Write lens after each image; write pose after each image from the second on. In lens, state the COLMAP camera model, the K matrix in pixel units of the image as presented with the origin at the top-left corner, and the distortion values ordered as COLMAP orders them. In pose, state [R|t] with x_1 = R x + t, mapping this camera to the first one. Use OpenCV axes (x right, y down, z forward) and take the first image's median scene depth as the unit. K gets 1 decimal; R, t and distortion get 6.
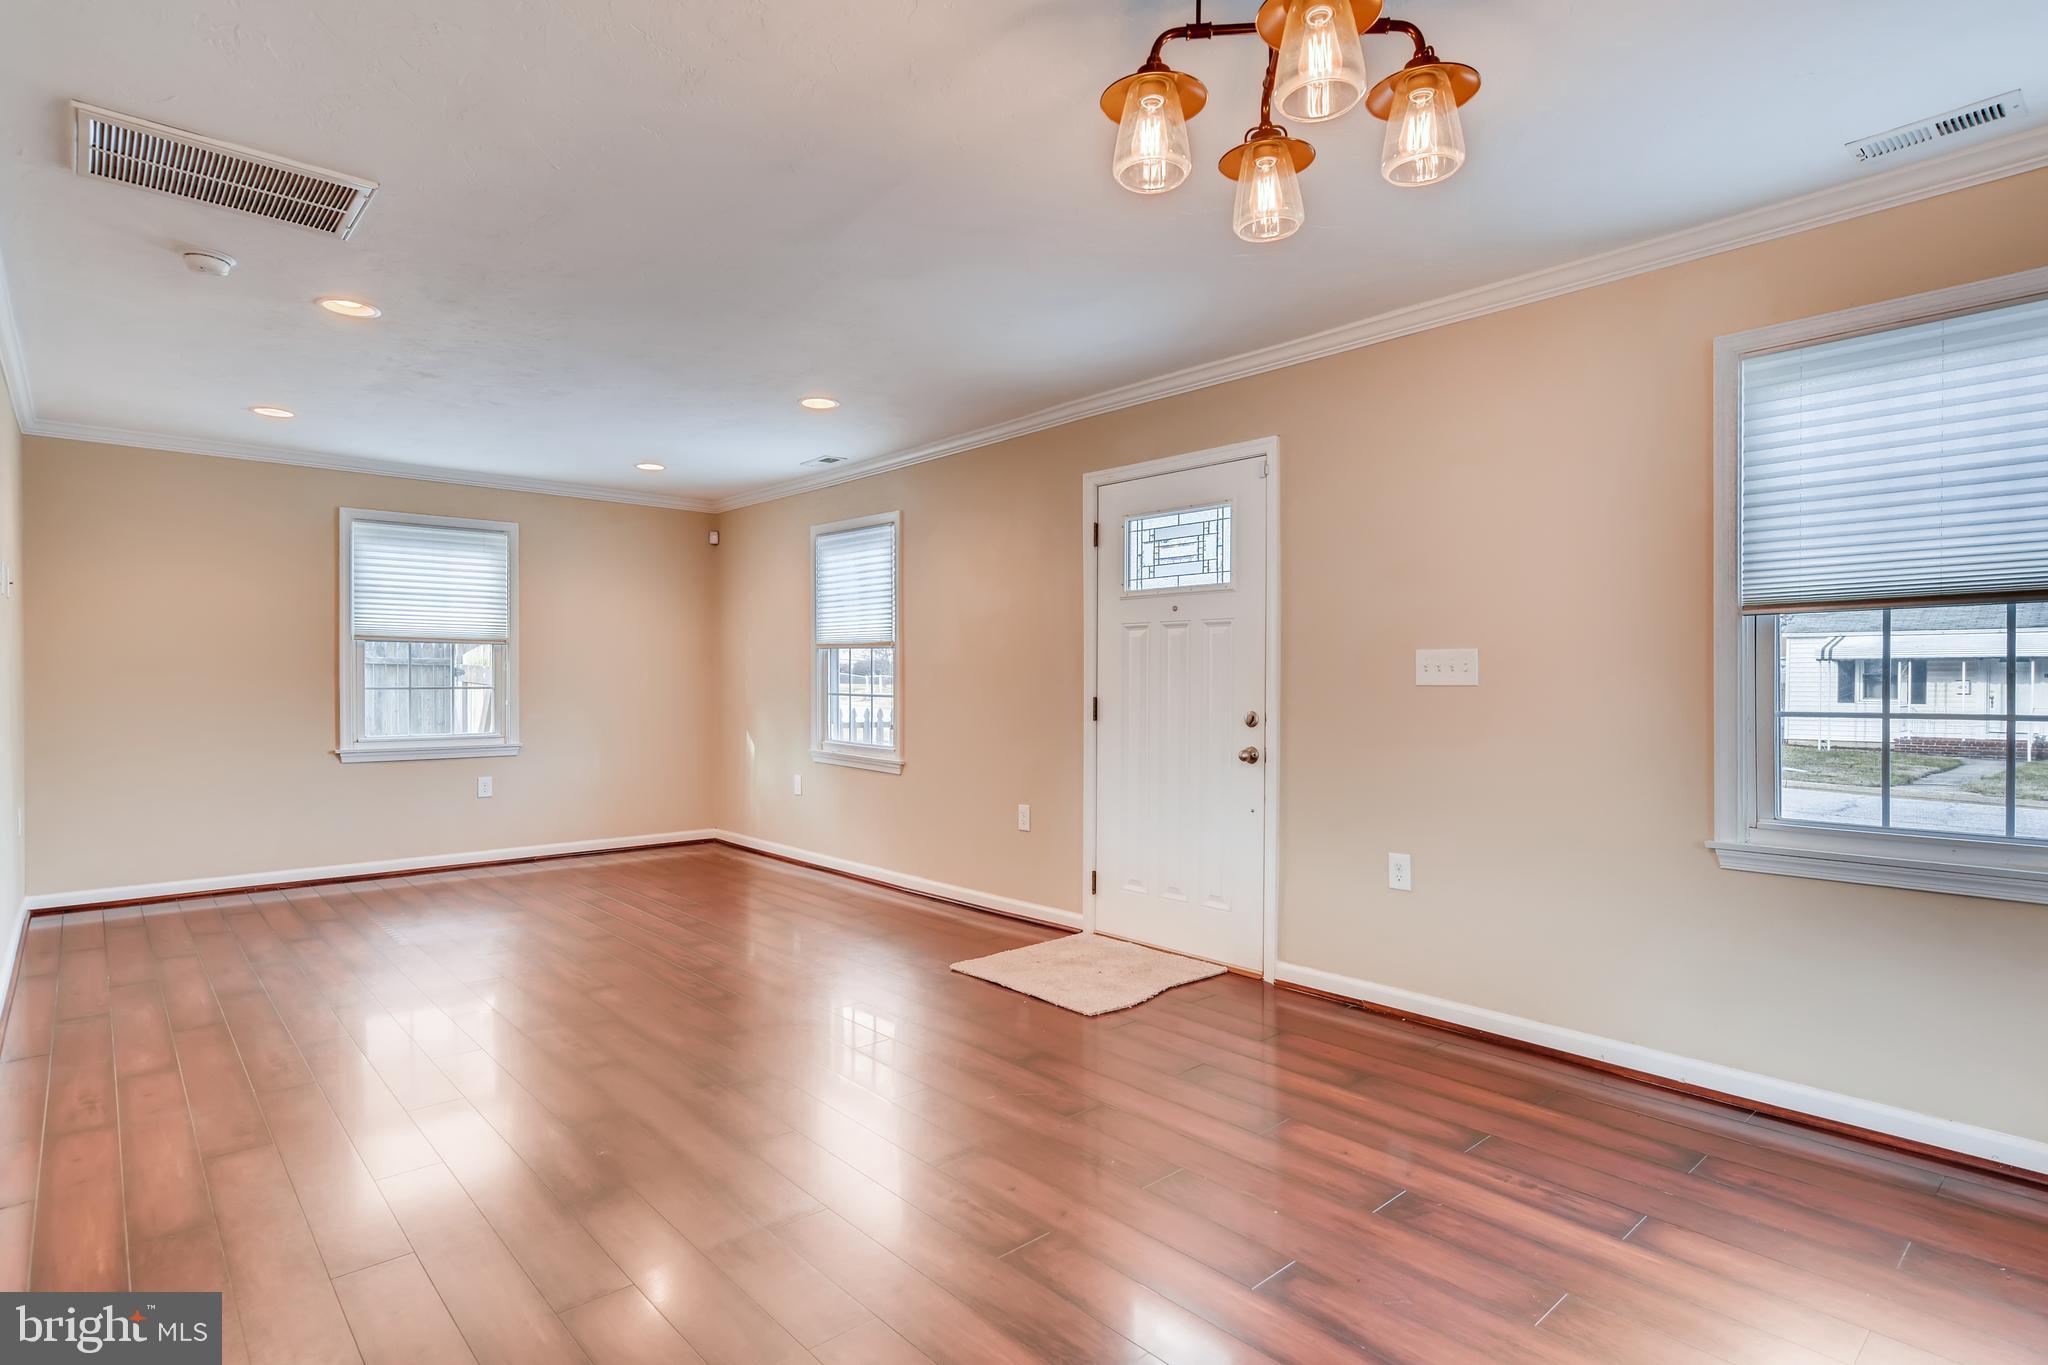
lens RADIAL K [[1069.3, 0, 1024.0], [0, 1069.3, 682.5], [0, 0, 1]] dist [0.002170, 0.000439]
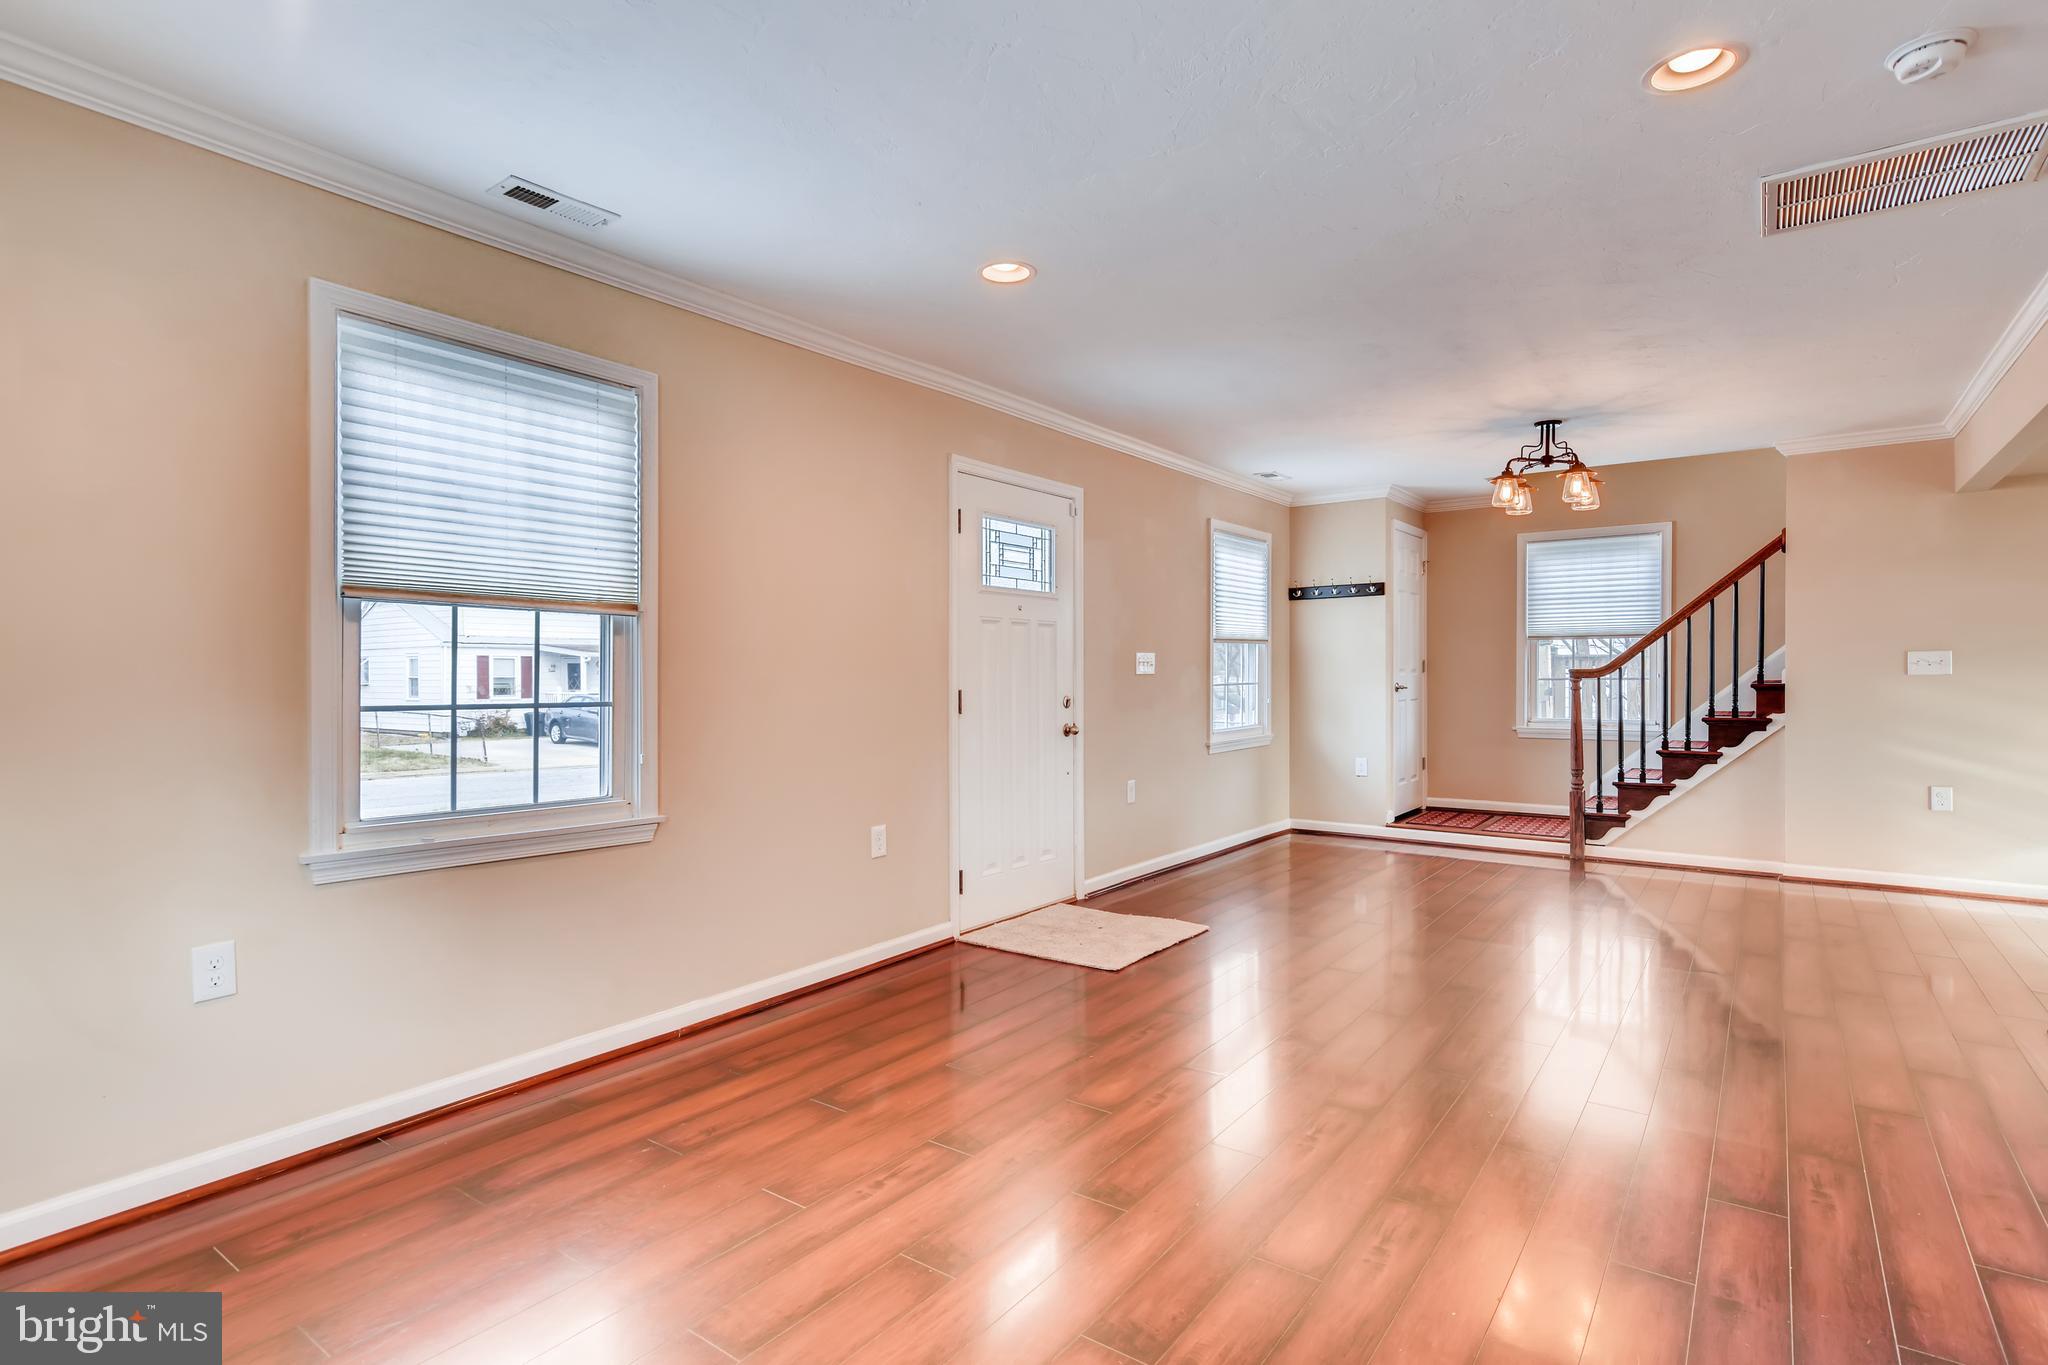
lens RADIAL K [[1021.6, 0, 1043.0], [0, 1021.6, 684.4], [0, 0, 1]] dist [0.000082, -0.000260]
pose [[-0.223631, -0.010102, 0.974622, -0.909733], [0.009125, 0.999881, 0.012458, -0.002184], [-0.974631, 0.011680, -0.223512, 1.214152]]
